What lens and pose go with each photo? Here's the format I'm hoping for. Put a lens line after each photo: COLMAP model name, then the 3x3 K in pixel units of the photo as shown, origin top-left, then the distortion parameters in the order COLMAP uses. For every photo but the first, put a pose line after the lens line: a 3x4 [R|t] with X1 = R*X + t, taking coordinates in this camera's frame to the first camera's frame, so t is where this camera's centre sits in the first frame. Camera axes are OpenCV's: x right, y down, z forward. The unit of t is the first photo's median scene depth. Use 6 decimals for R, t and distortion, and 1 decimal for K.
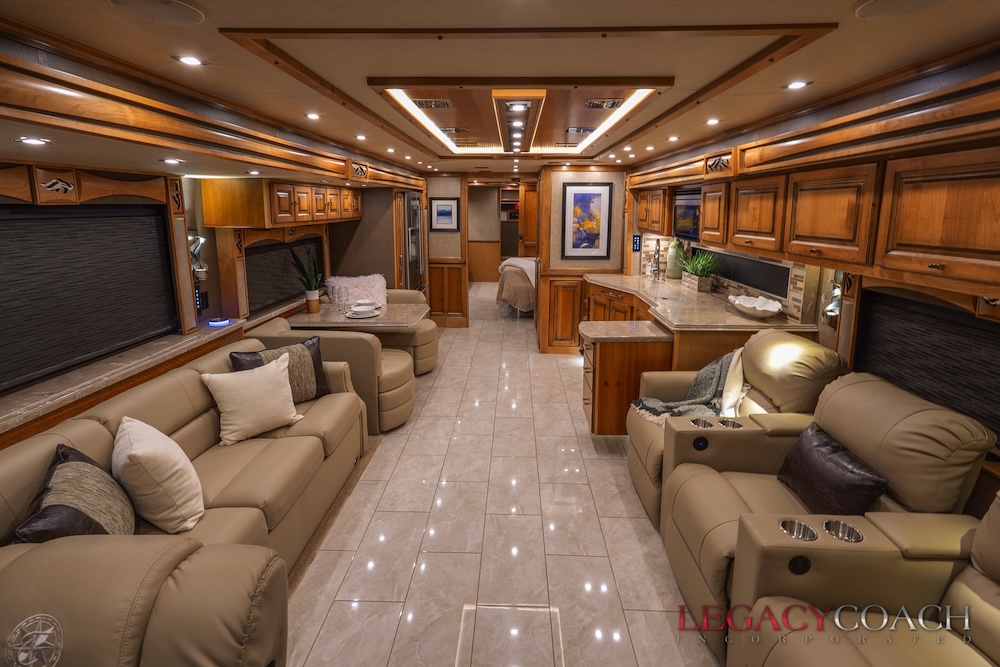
lens RADIAL K [[463.3, 0, 500.0], [0, 463.3, 333.5], [0, 0, 1]] dist [-0.001142, 0.000227]
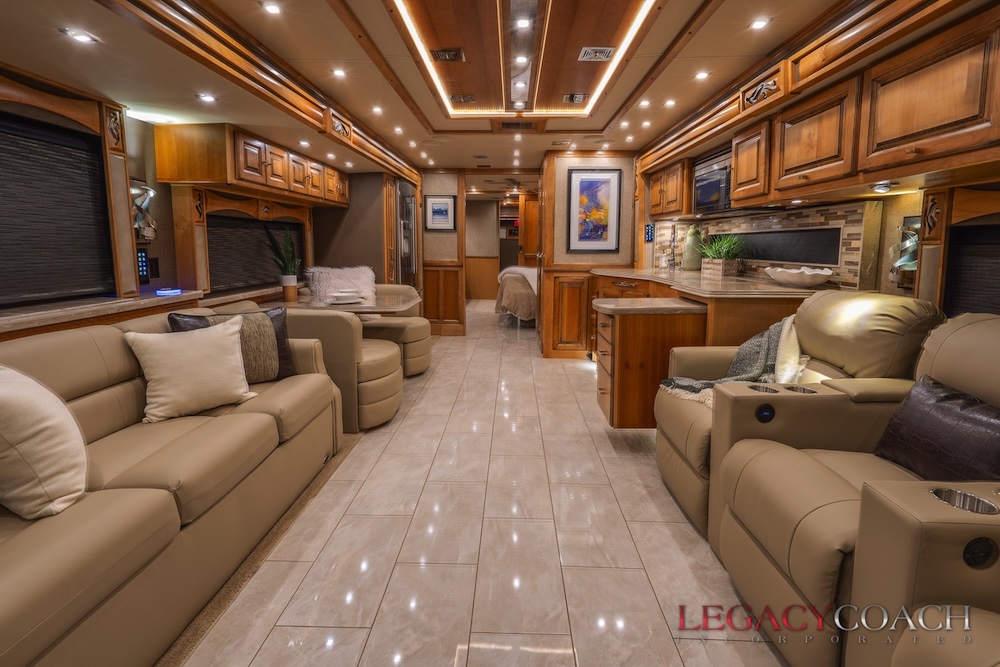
lens RADIAL K [[462.2, 0, 498.8], [0, 462.2, 337.5], [0, 0, 1]] dist [-0.003228, 0.001022]
pose [[0.999999, 0.000028, 0.001021, -0.004649], [0.000043, 0.997563, -0.069766, 0.125314], [-0.001020, 0.069766, 0.997563, 0.175735]]
